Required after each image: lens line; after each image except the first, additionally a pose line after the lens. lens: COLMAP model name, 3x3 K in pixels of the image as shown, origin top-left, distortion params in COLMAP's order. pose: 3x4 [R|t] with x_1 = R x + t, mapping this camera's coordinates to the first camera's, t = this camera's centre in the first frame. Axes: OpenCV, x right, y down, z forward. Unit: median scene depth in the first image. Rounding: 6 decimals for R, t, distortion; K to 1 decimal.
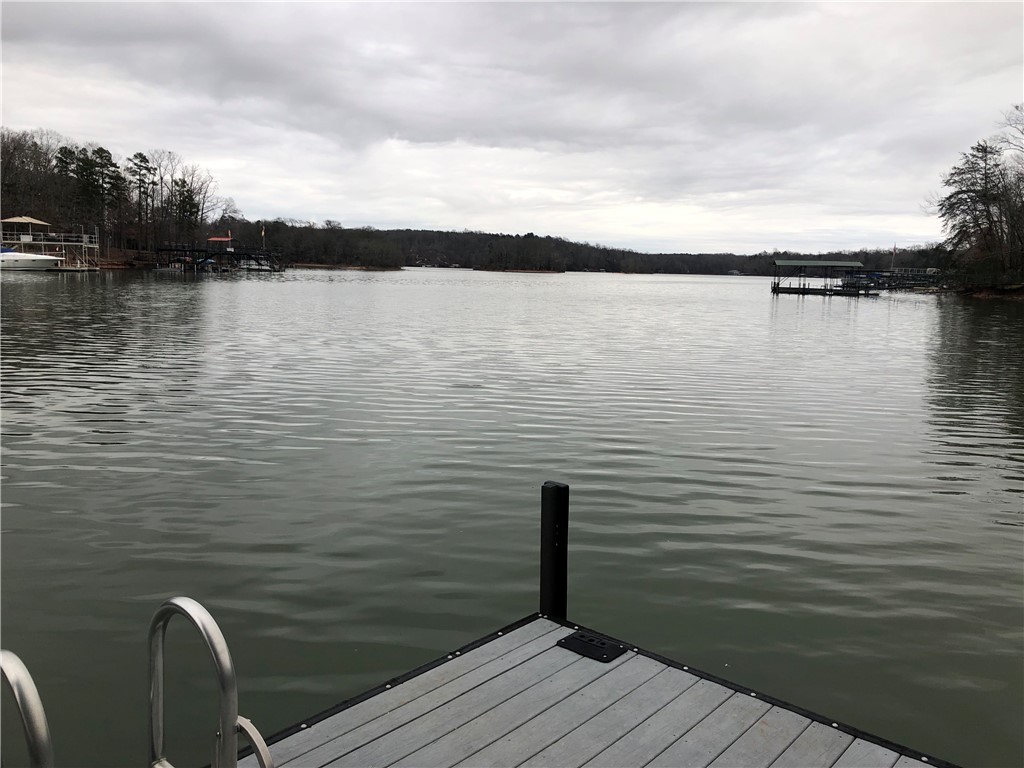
lens RADIAL K [[818.9, 0, 512.0], [0, 818.9, 384.0], [0, 0, 1]] dist [0.034486, 0.003879]
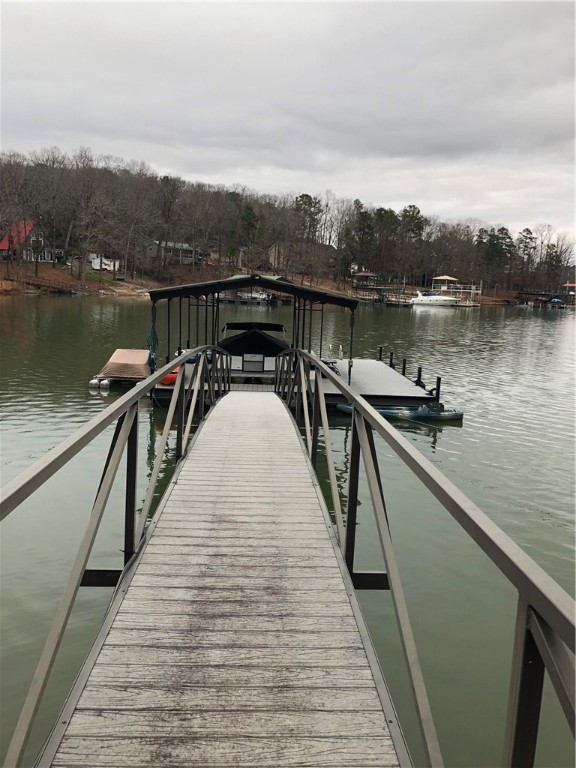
lens RADIAL K [[614.2, 0, 288.0], [0, 614.2, 384.0], [0, 0, 1]] dist [0.034486, 0.003879]
pose [[0.699152, 0.107254, -0.706883, 0.070537], [-0.115816, 0.992616, 0.036059, 0.010888], [0.705531, 0.056658, 0.706411, -0.083113]]
